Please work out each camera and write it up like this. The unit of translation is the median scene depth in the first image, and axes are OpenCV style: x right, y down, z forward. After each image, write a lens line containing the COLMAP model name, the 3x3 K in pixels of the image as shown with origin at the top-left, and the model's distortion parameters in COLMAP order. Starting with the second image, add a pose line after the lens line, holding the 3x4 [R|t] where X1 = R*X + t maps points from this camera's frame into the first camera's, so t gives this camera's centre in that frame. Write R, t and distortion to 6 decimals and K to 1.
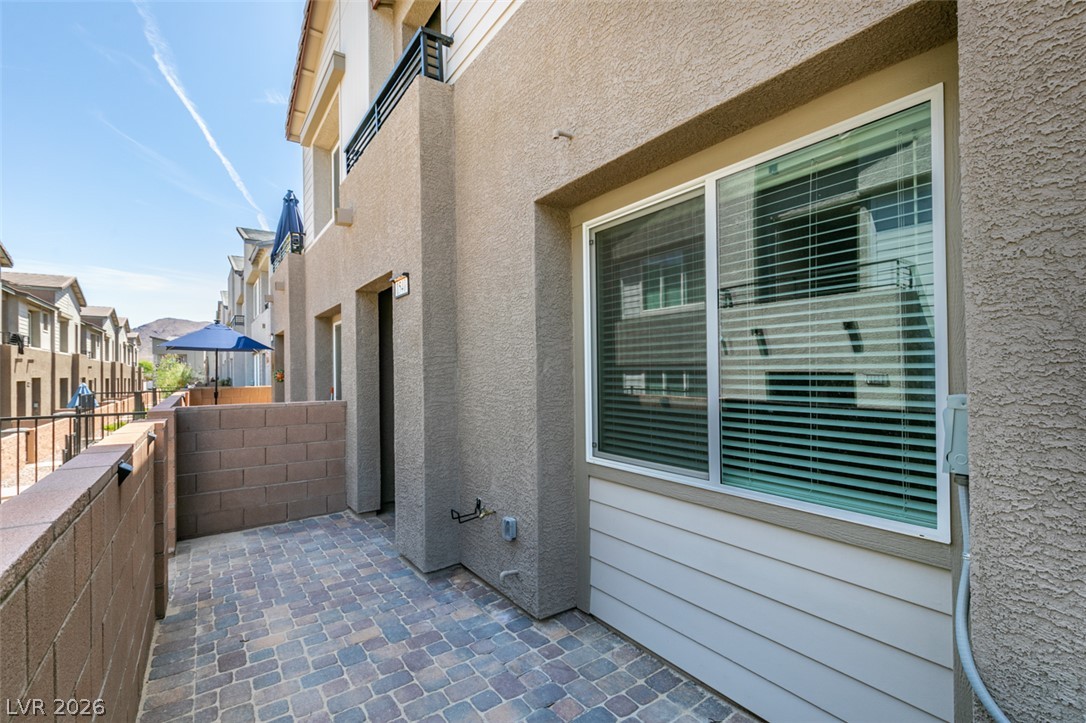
lens RADIAL K [[484.2, 0, 542.5], [0, 484.2, 363.7], [0, 0, 1]] dist [0.001537, 0.000346]
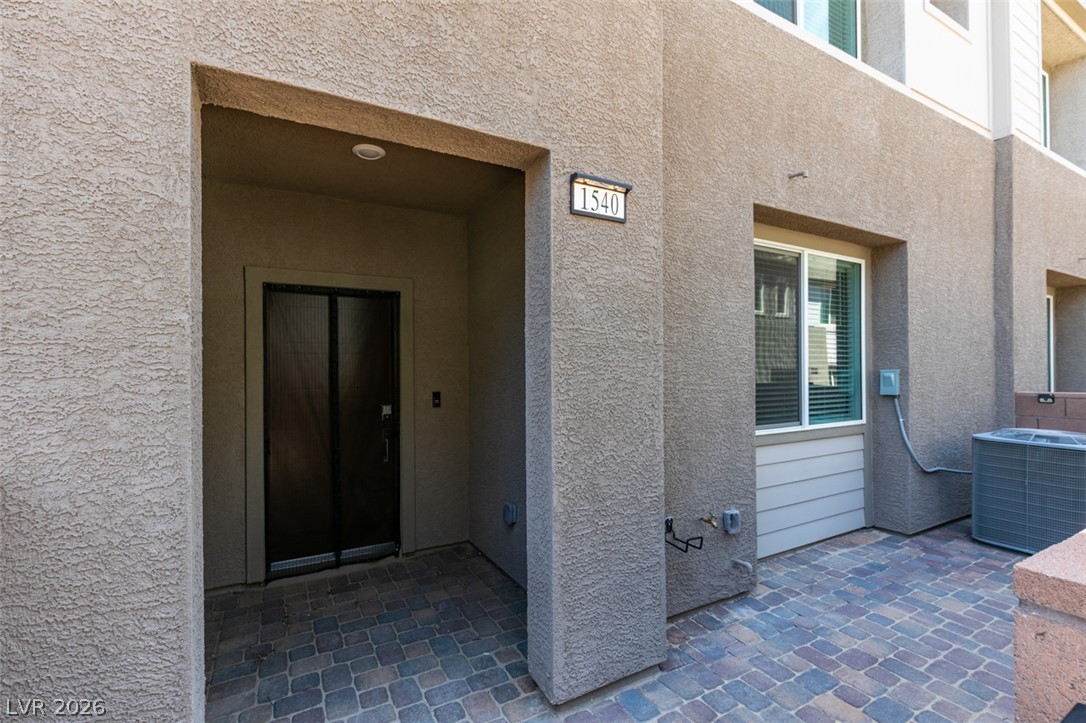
lens RADIAL K [[484.2, 0, 541.5], [0, 484.2, 367.4], [0, 0, 1]] dist [0.001537, 0.000346]
pose [[0.102013, 0.016969, 0.994638, -1.204496], [-0.009706, 0.999824, -0.016062, 0.058038], [-0.994736, -0.008015, 0.102159, 1.437264]]
